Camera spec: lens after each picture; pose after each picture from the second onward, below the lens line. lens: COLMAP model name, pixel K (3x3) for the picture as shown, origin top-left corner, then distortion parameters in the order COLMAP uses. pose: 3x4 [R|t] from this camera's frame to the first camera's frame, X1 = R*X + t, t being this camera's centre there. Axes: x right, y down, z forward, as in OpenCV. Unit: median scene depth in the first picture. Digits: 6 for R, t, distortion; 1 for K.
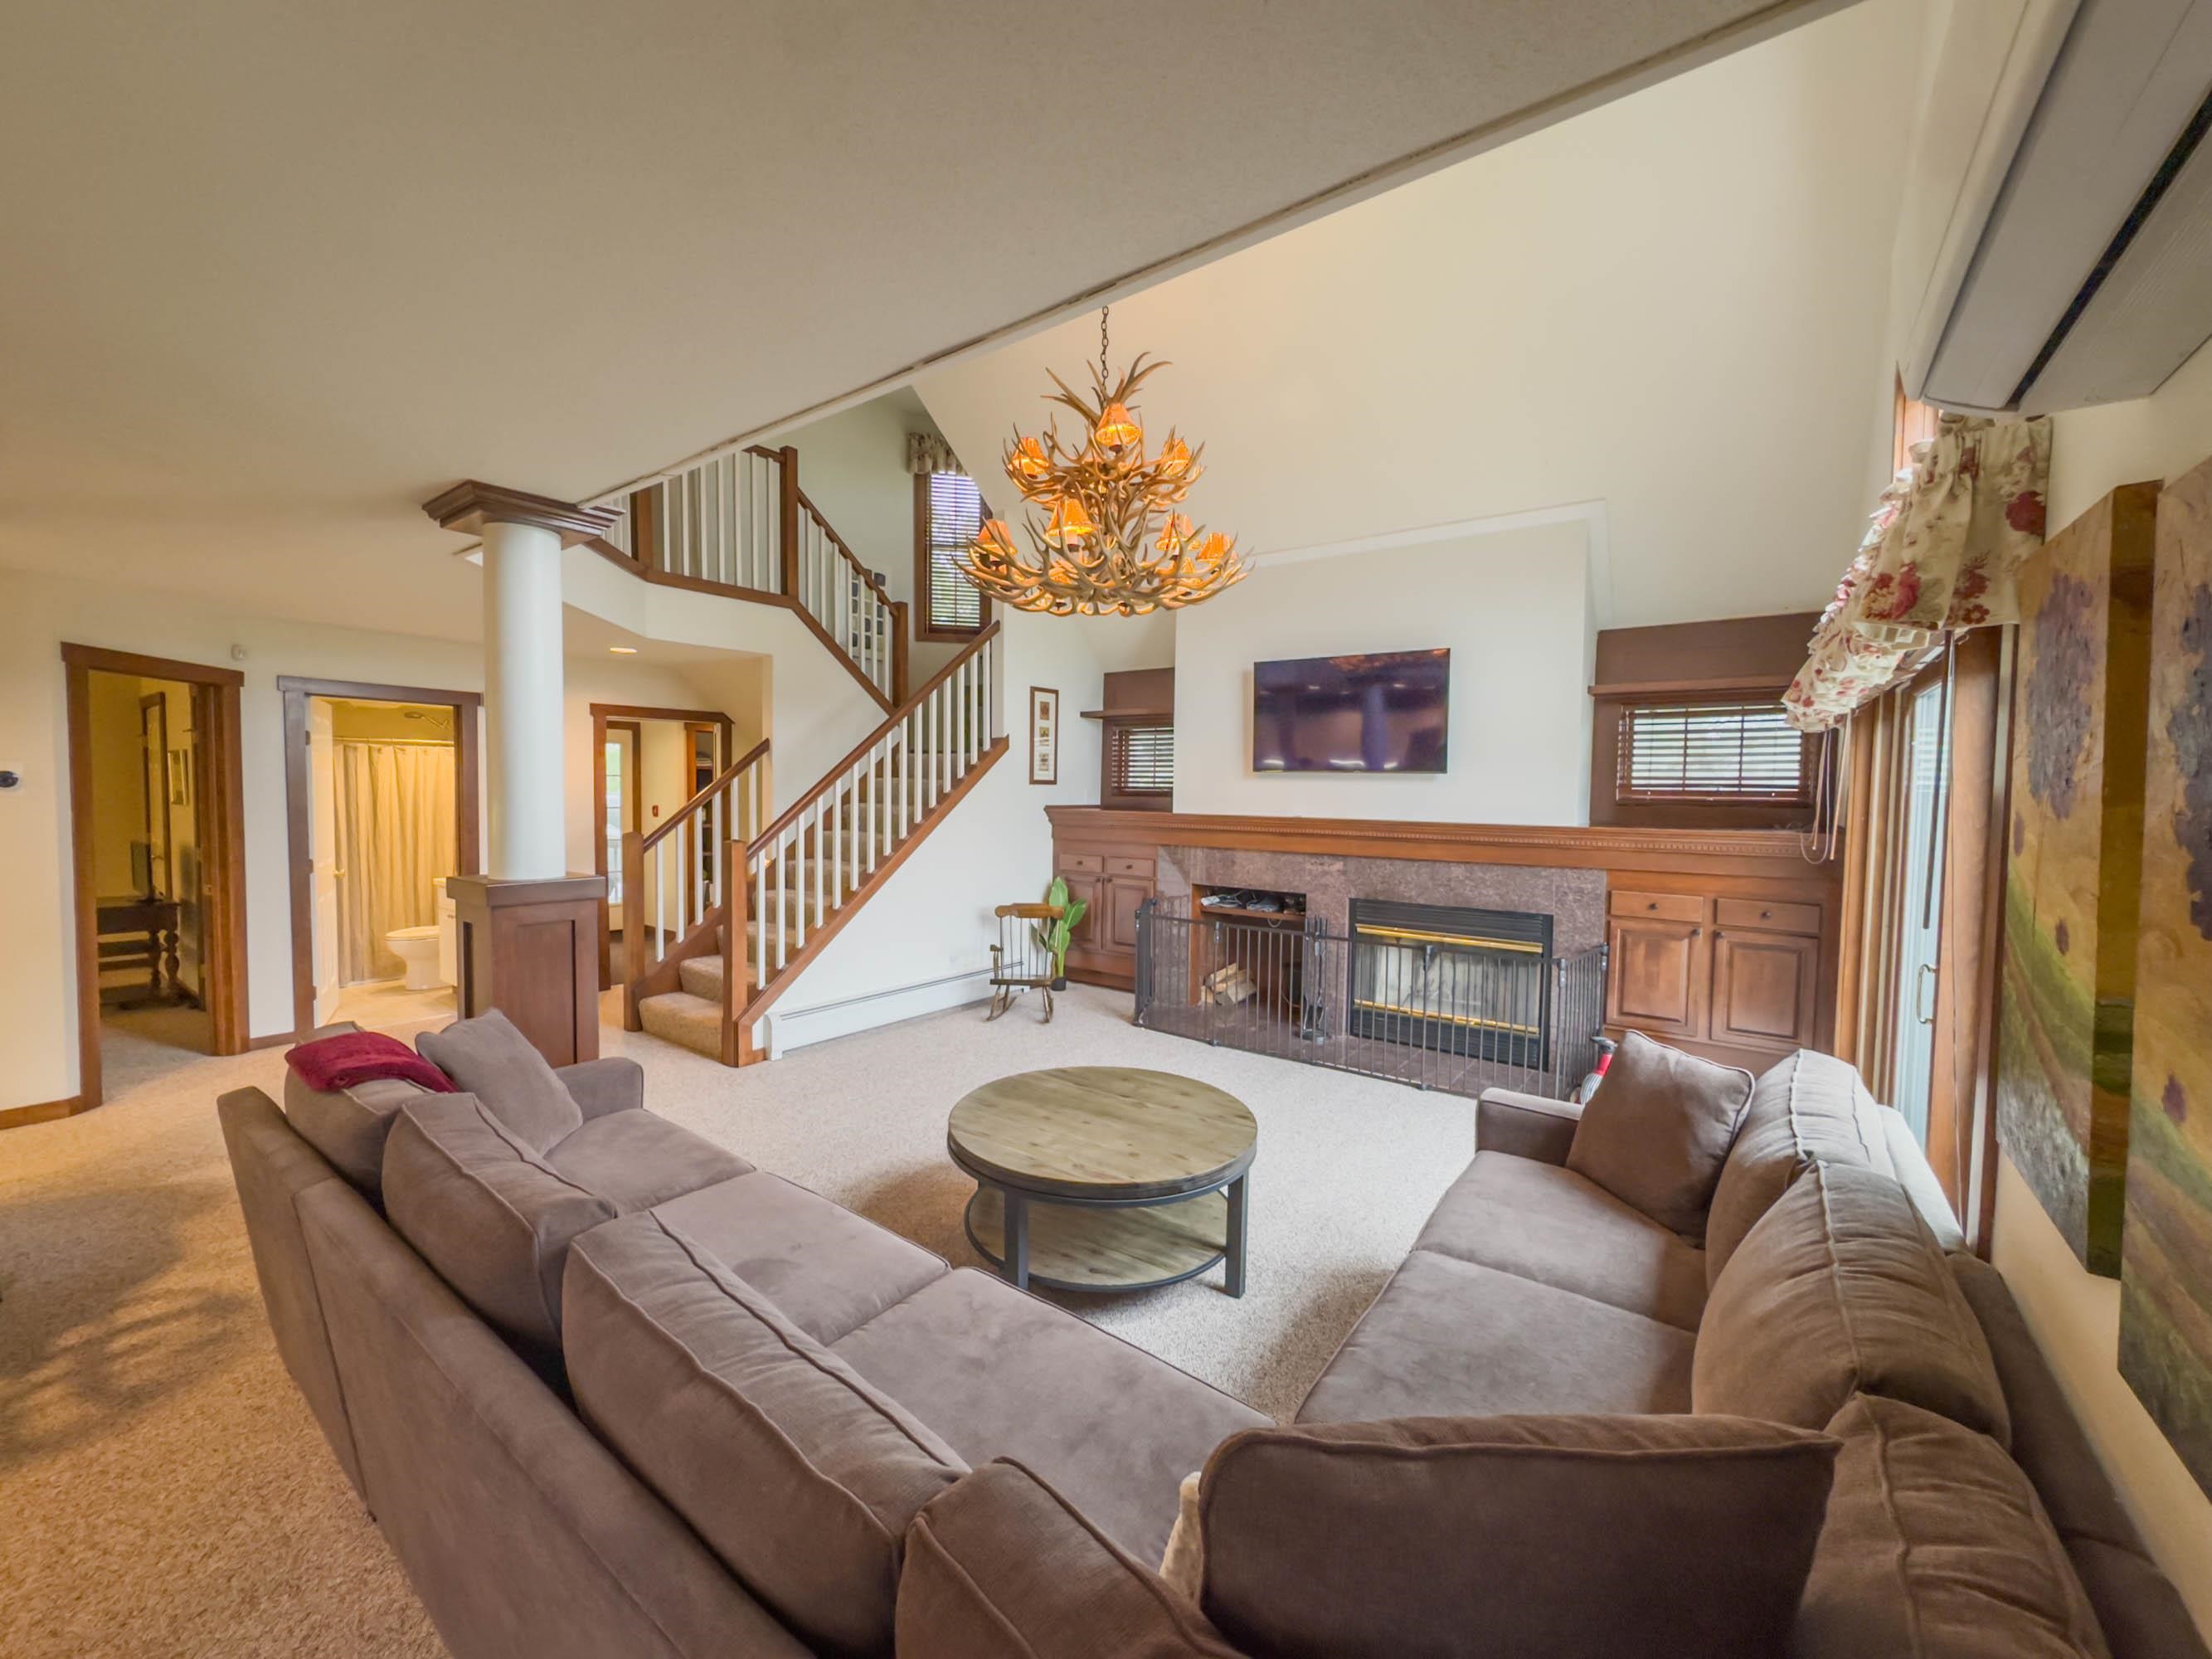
lens RADIAL K [[876.2, 0, 1101.8], [0, 876.2, 828.8], [0, 0, 1]] dist [-0.001176, -0.000800]
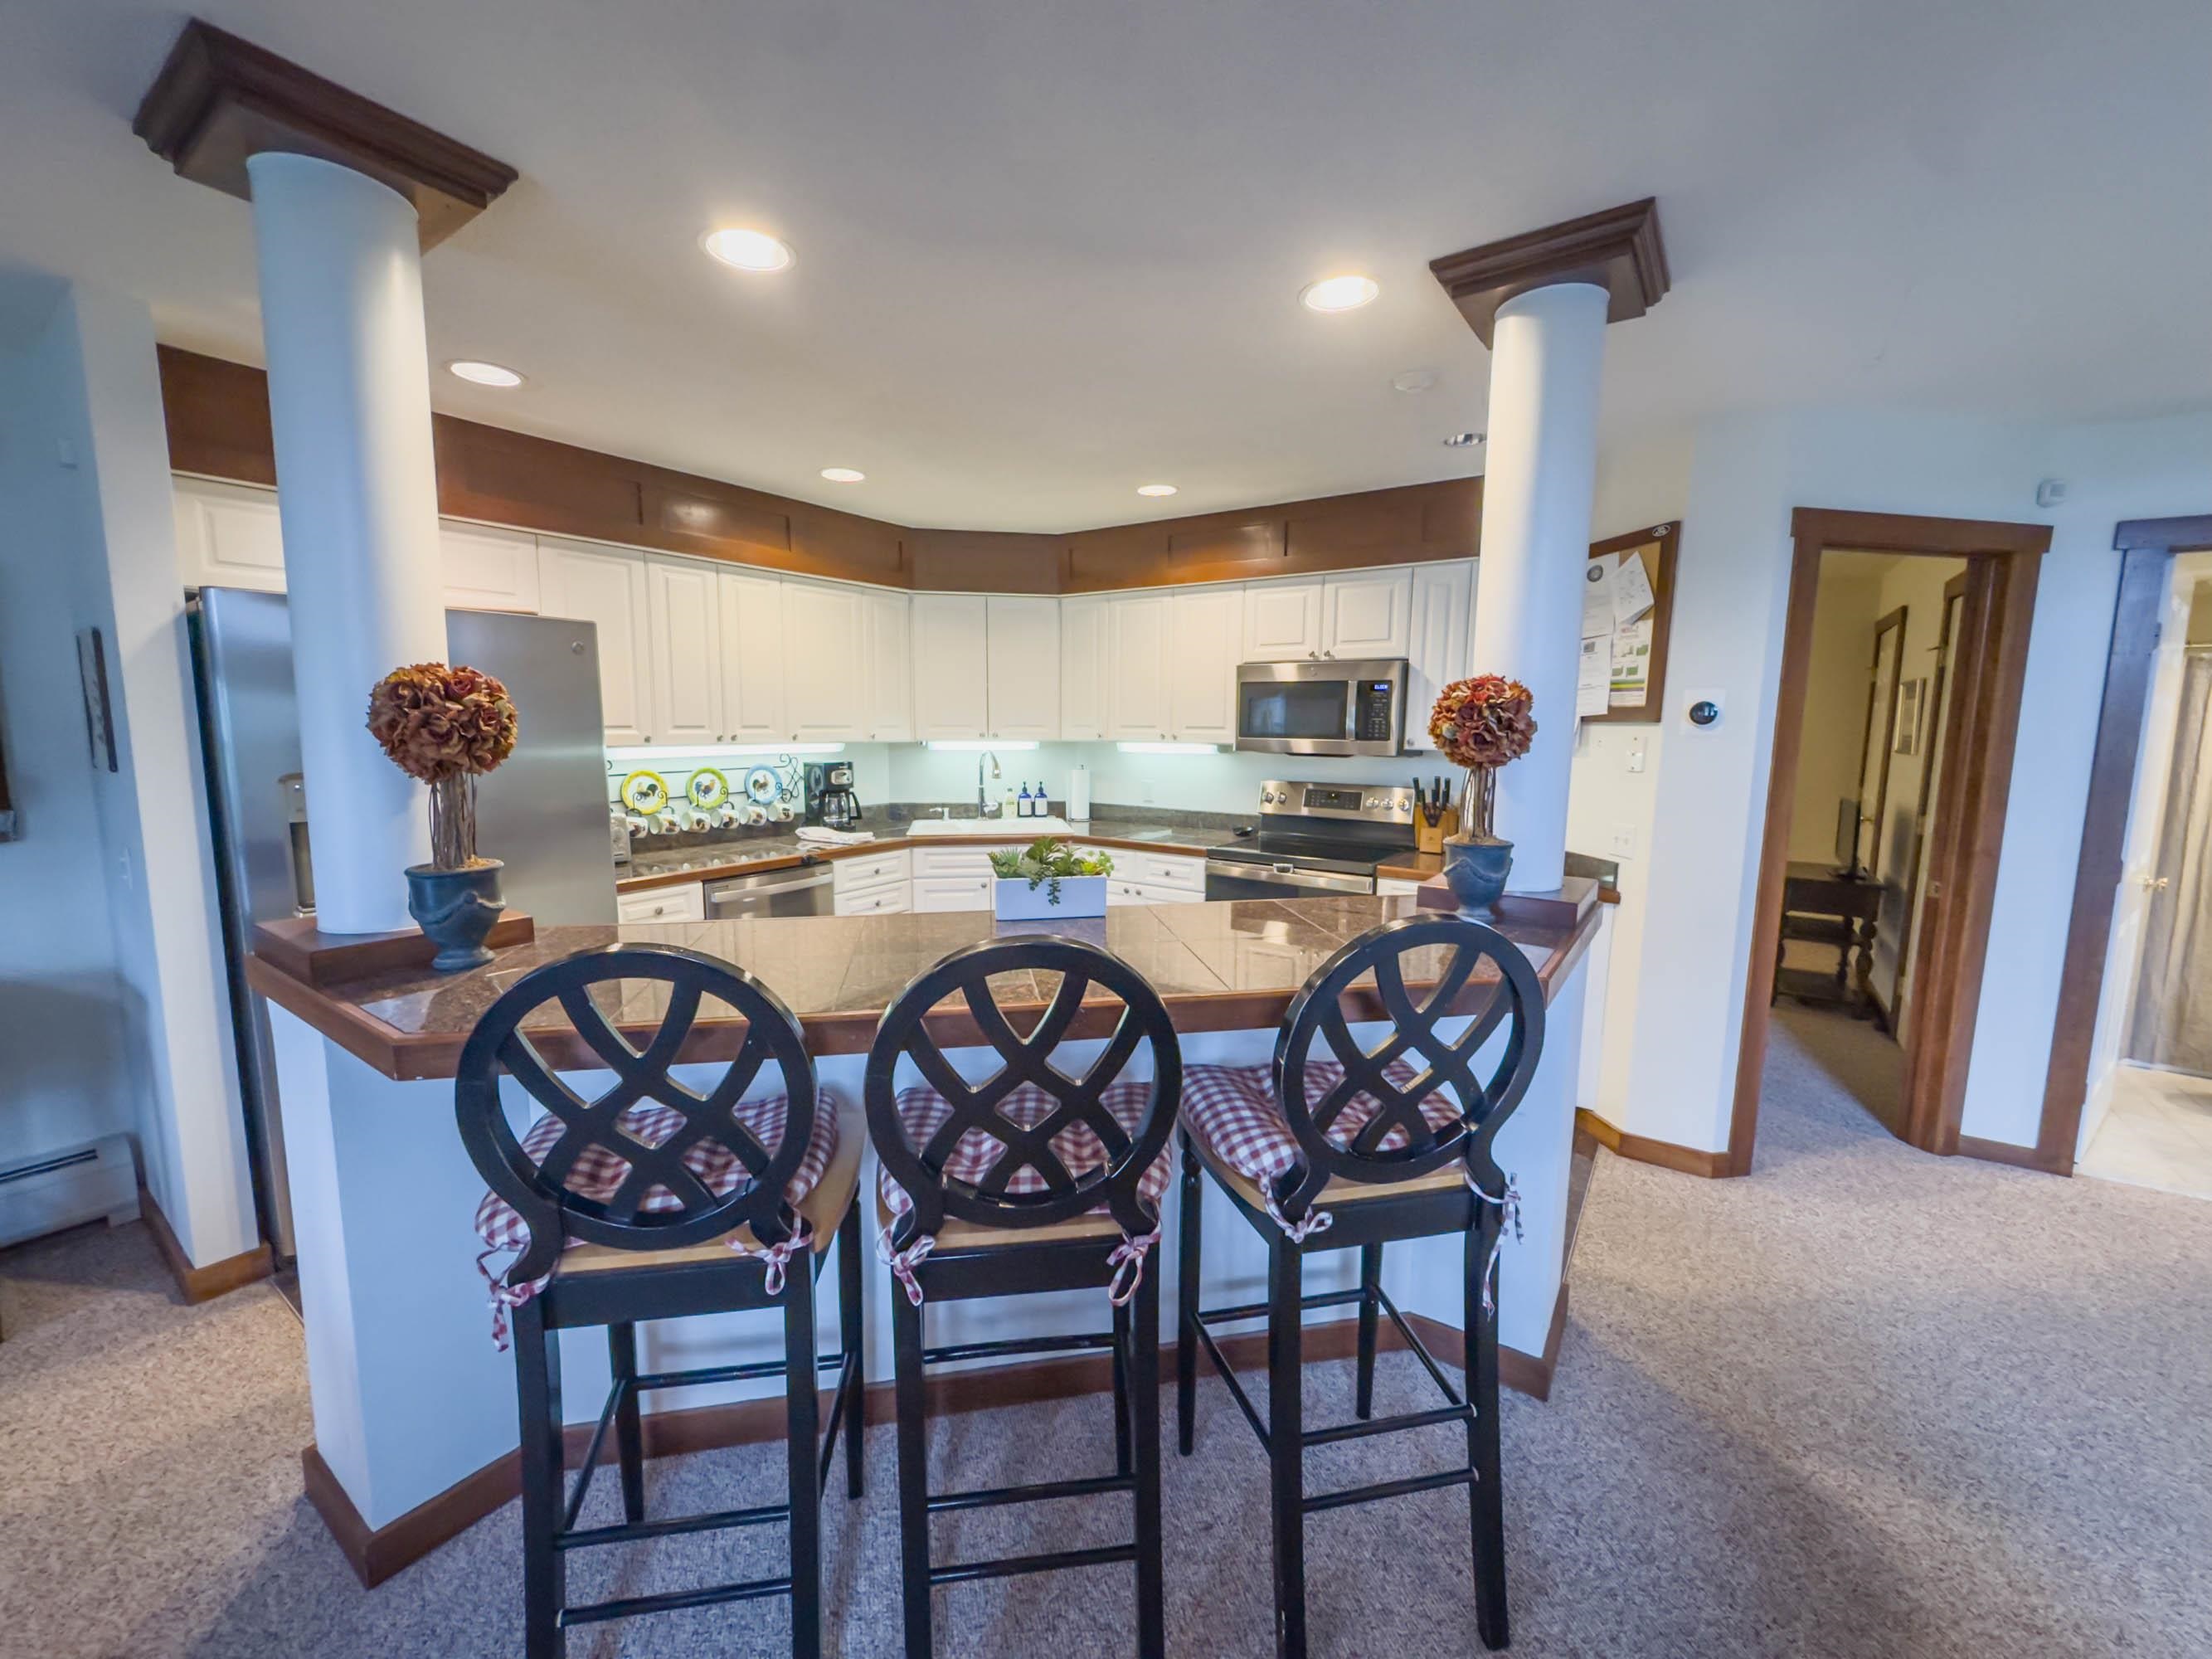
lens RADIAL K [[876.2, 0, 1101.8], [0, 876.2, 828.8], [0, 0, 1]] dist [-0.001176, -0.000800]
pose [[0.028721, 0.111088, -0.993395, -0.355477], [-0.054970, 0.992477, 0.109396, -0.008700], [0.998075, 0.051465, 0.034612, 0.319978]]
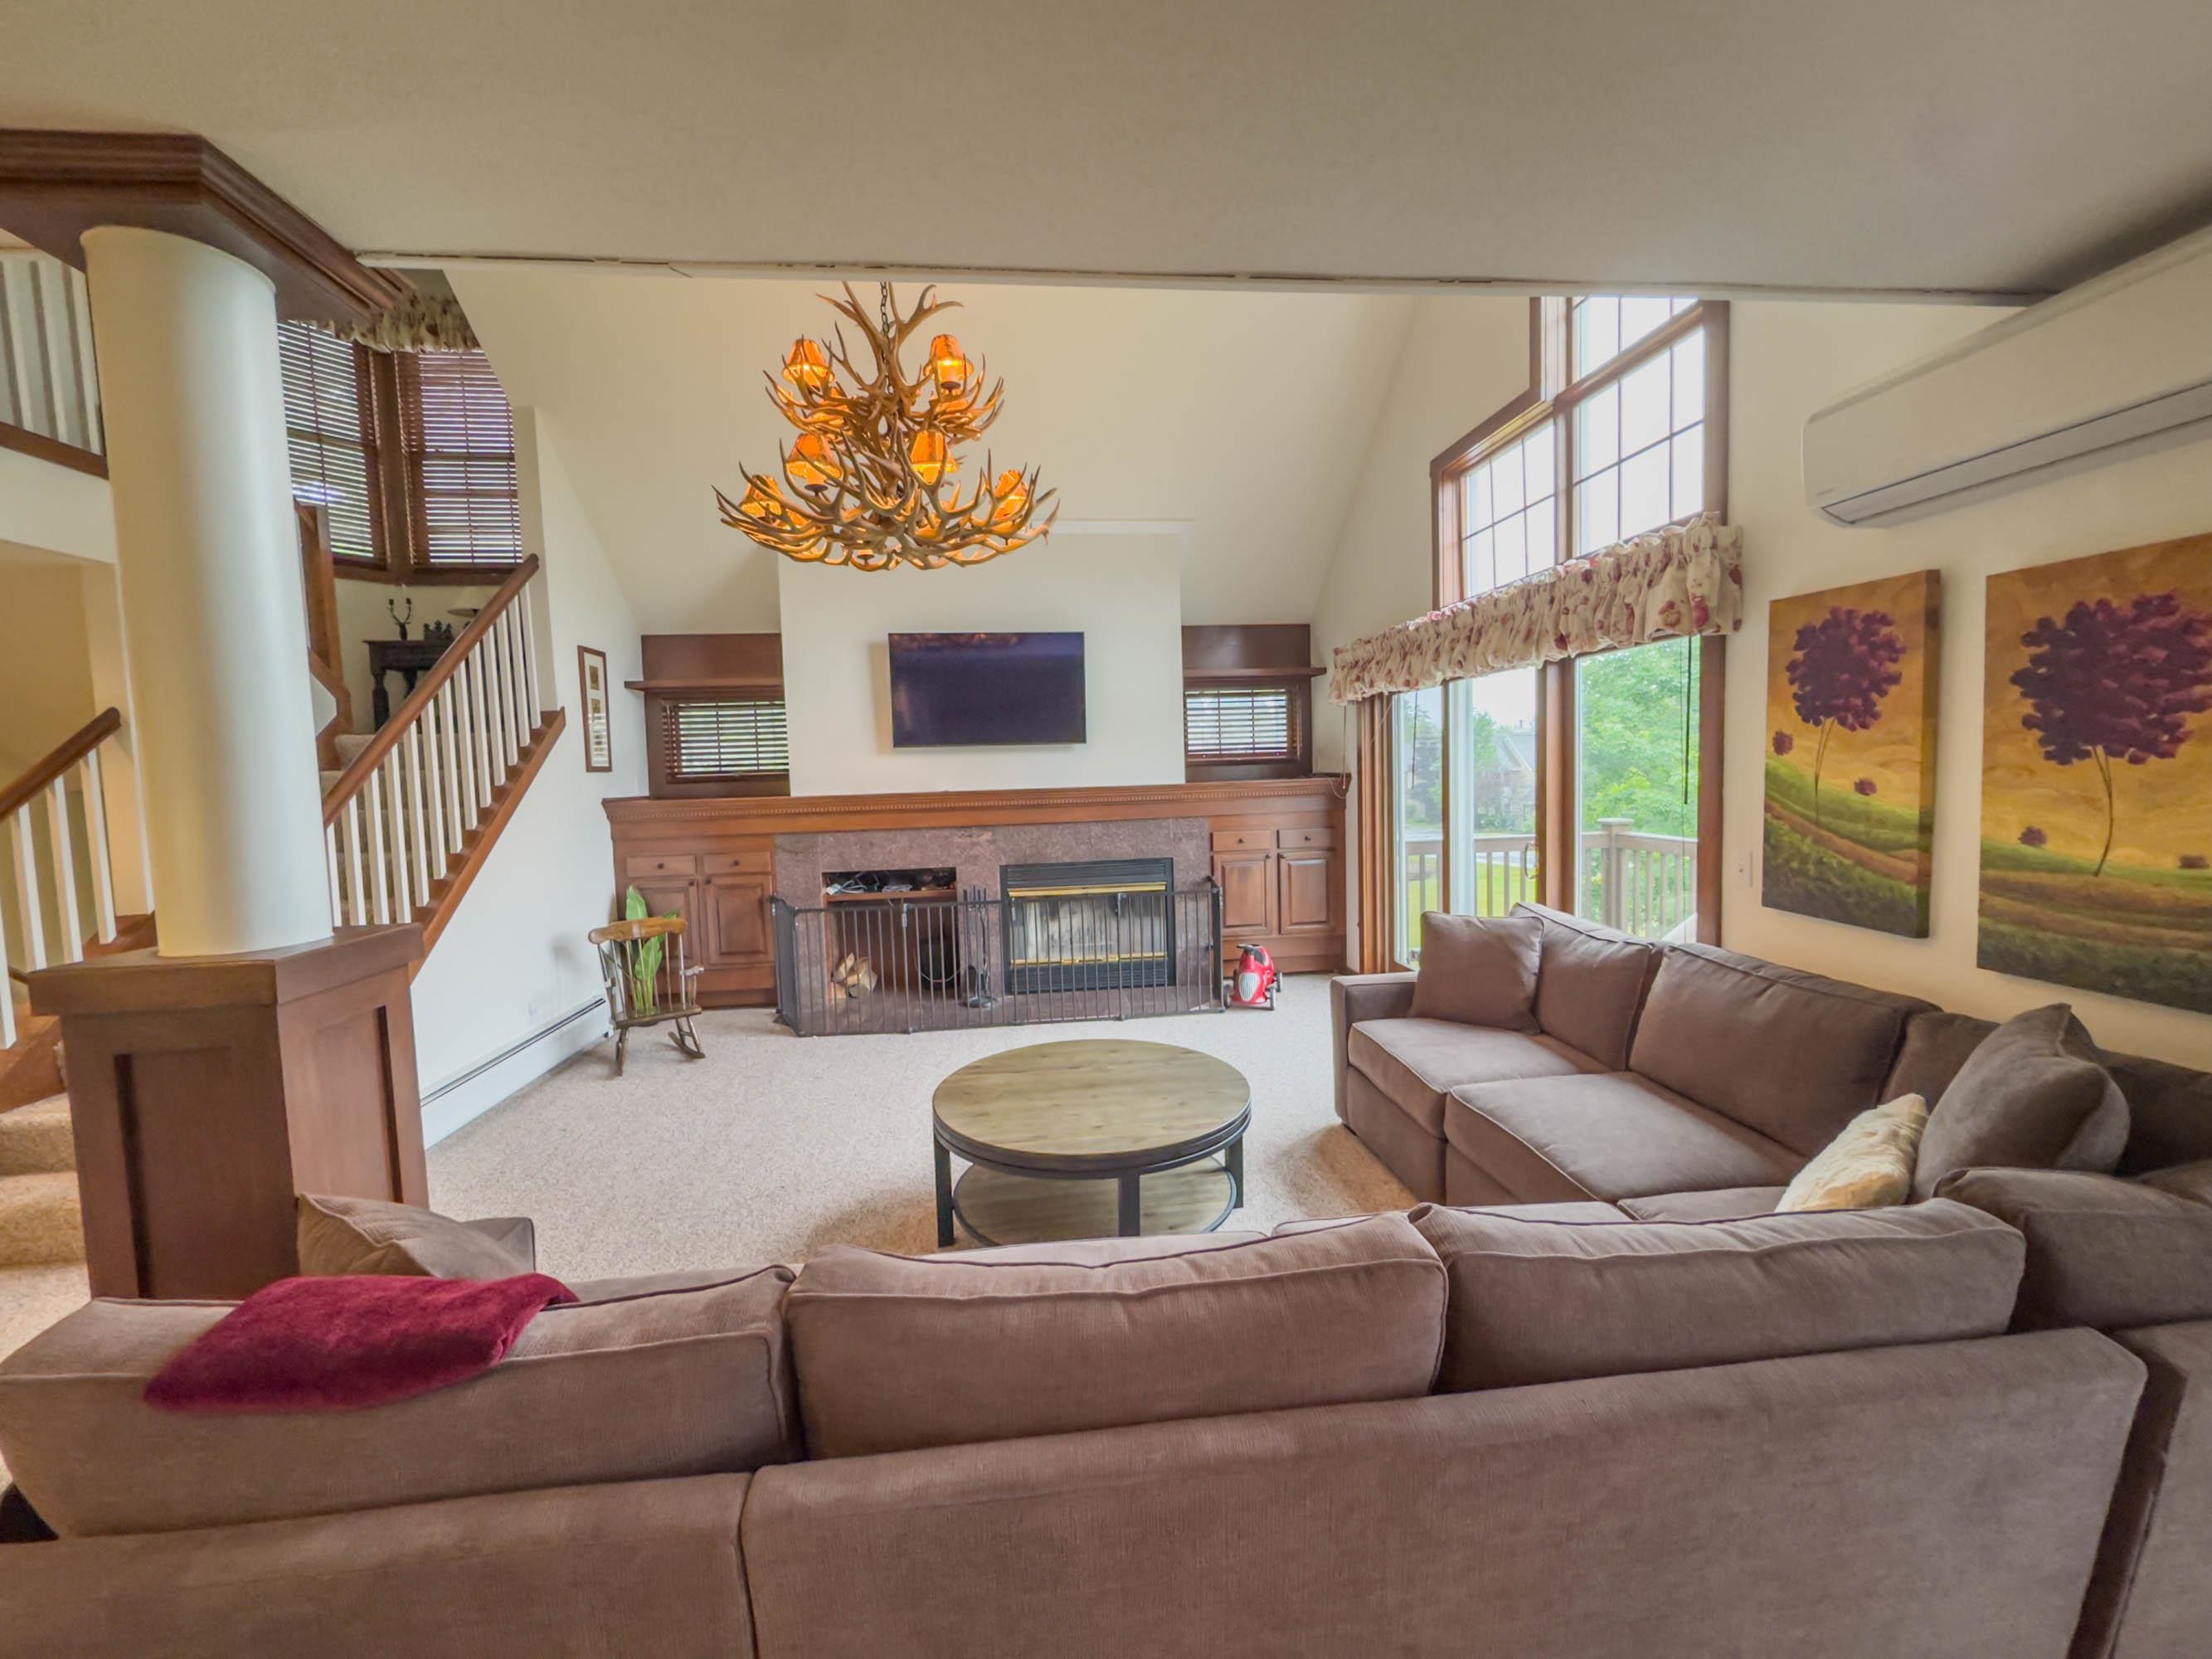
lens RADIAL K [[876.2, 0, 1101.8], [0, 876.2, 828.8], [0, 0, 1]] dist [-0.001176, -0.000800]
pose [[0.735039, -0.082007, 0.673047, -0.325700], [0.073200, 0.996455, 0.041470, 0.000686], [-0.674062, 0.018785, 0.738436, 0.140325]]
